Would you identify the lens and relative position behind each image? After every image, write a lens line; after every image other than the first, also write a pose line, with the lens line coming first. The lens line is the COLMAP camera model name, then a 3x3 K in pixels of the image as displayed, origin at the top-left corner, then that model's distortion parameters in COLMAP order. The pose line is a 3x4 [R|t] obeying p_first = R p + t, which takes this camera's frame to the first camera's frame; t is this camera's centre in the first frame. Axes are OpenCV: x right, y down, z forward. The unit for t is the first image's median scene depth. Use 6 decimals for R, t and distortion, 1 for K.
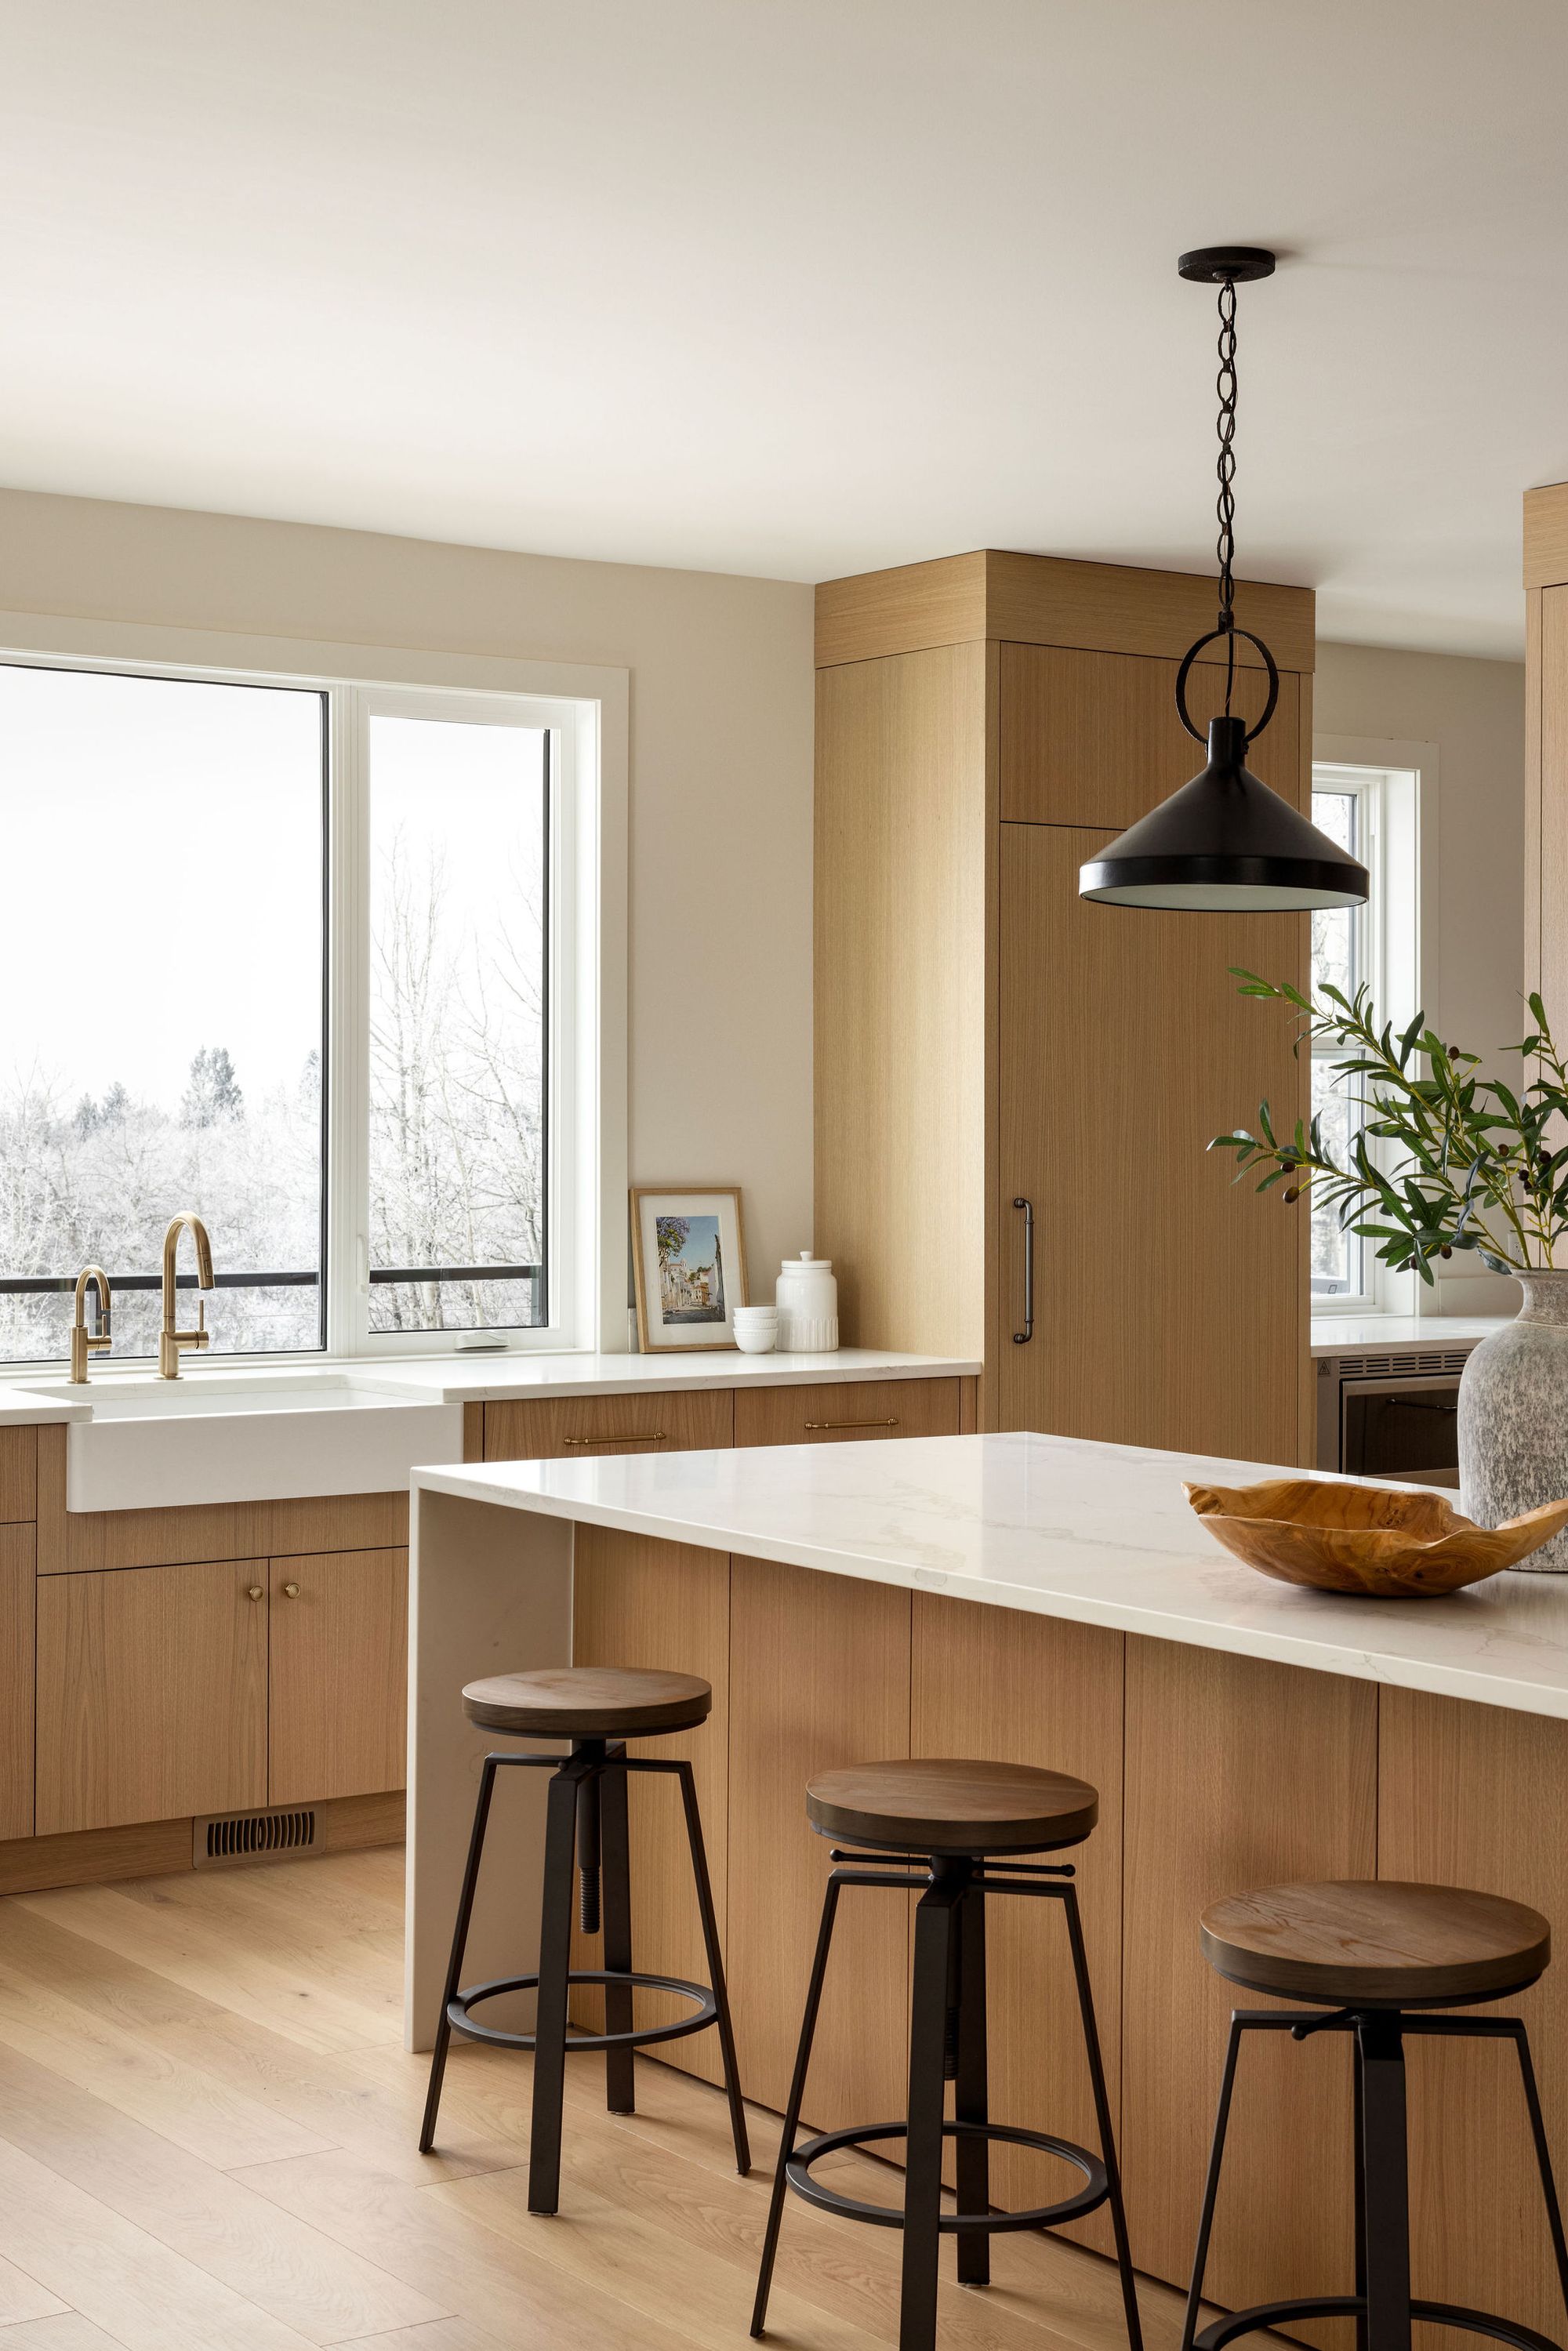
lens RADIAL K [[3222.8, 0, 784.0], [0, 3222.8, 1175.5], [0, 0, 1]] dist [-0.084089, 0.030516]
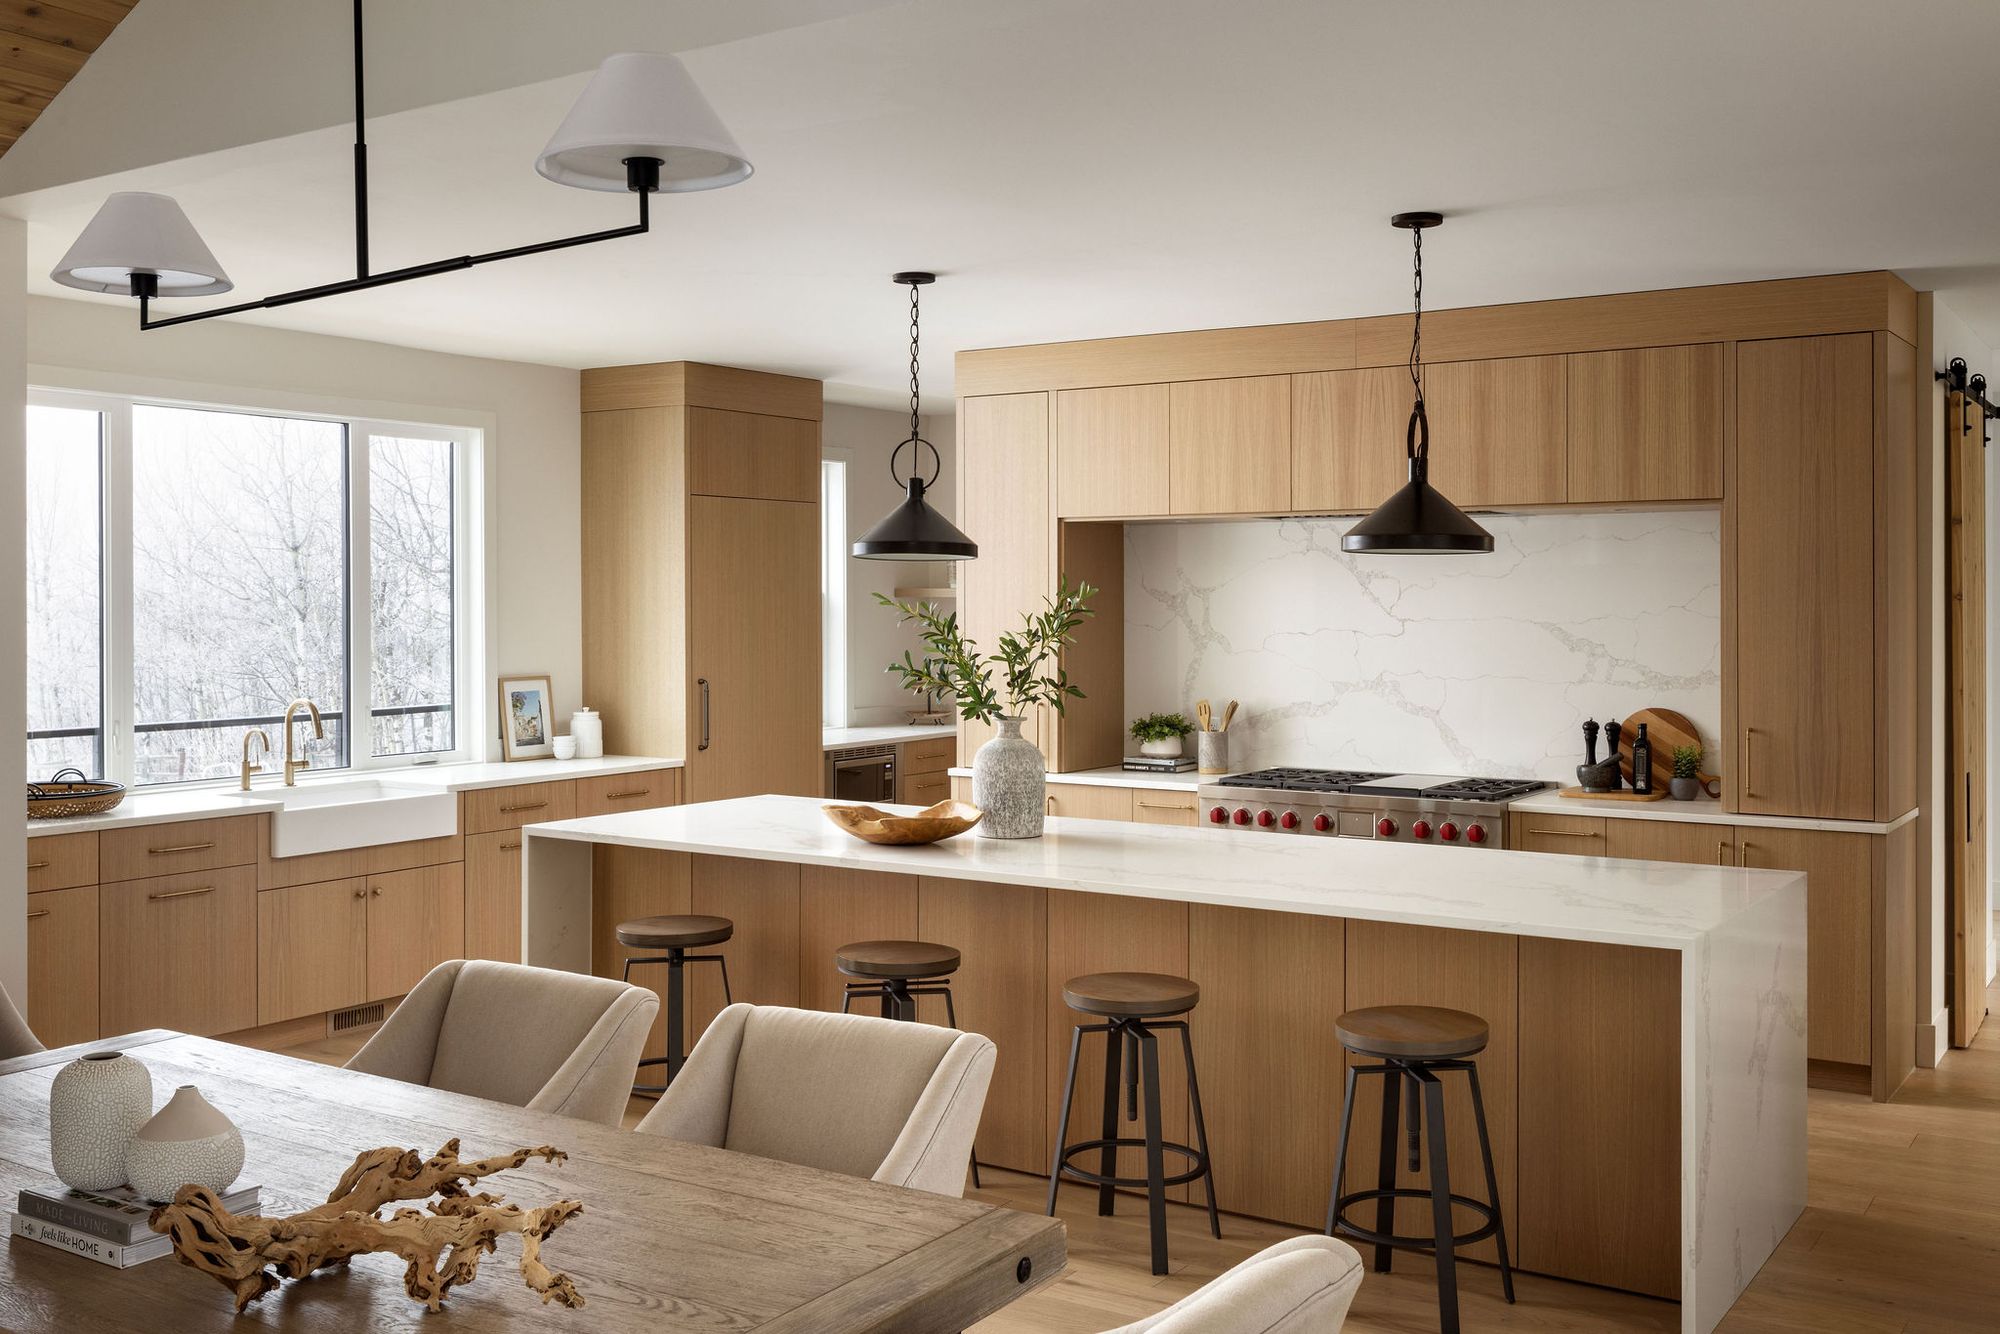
lens RADIAL K [[1803.7, 0, 1005.3], [0, 1803.7, 591.8], [0, 0, 1]] dist [-0.142376, 0.006396]
pose [[0.925339, -0.007465, 0.379067, -0.178346], [0.016189, 0.999672, -0.019832, -0.022500], [-0.378794, 0.024488, 0.925157, -0.122970]]
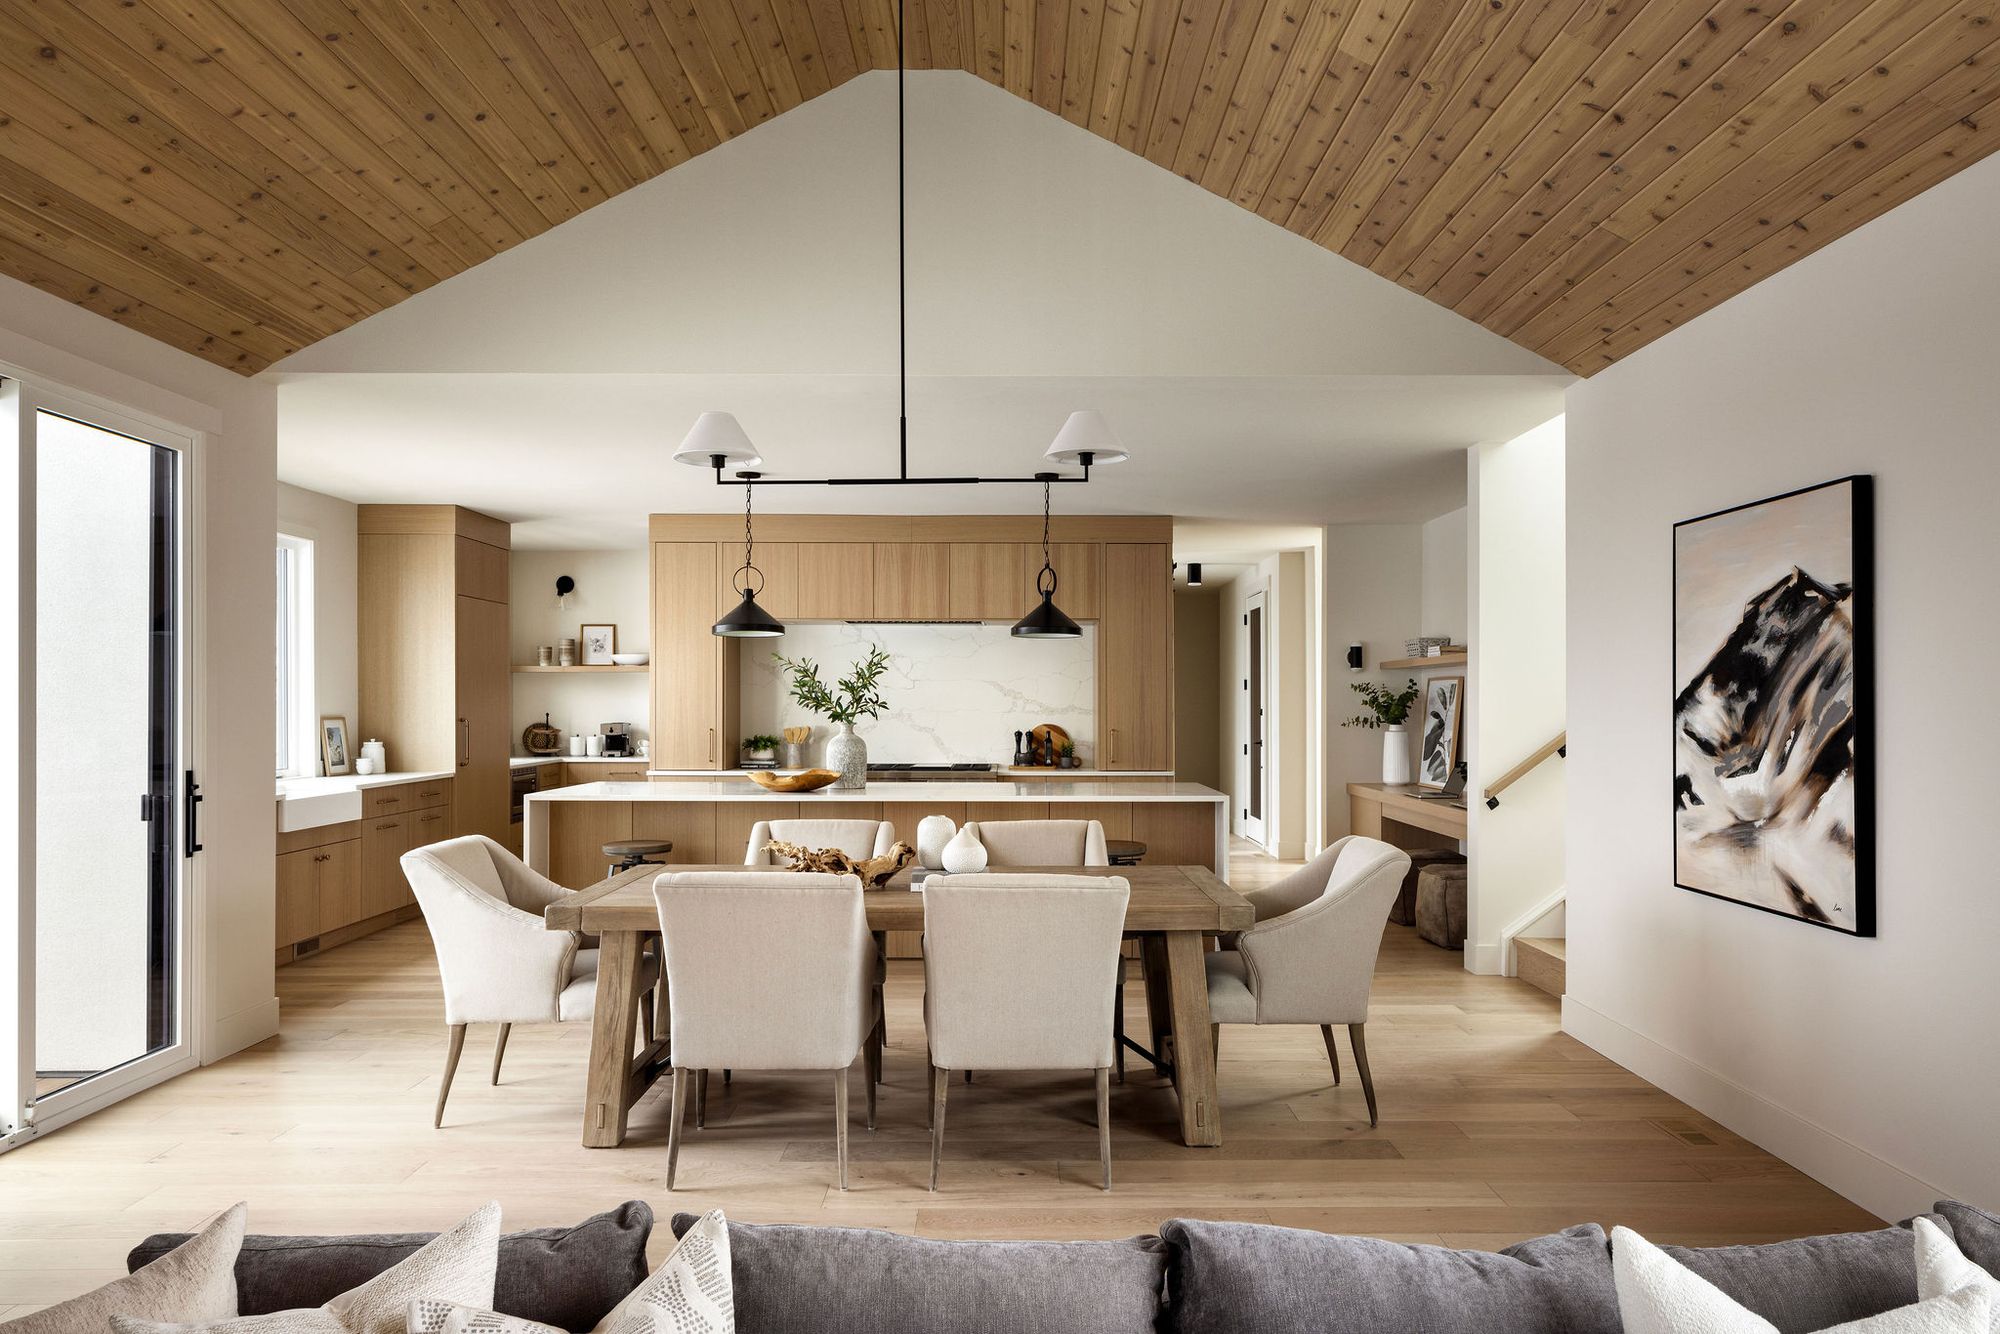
lens RADIAL K [[1302.7, 0, 990.5], [0, 1302.7, 701.0], [0, 0, 1]] dist [-0.038491, 0.000391]
pose [[0.554002, -0.003181, 0.832509, -0.670257], [0.021195, 0.999722, -0.010285, 0.014022], [-0.832245, 0.023343, 0.553916, -0.094638]]
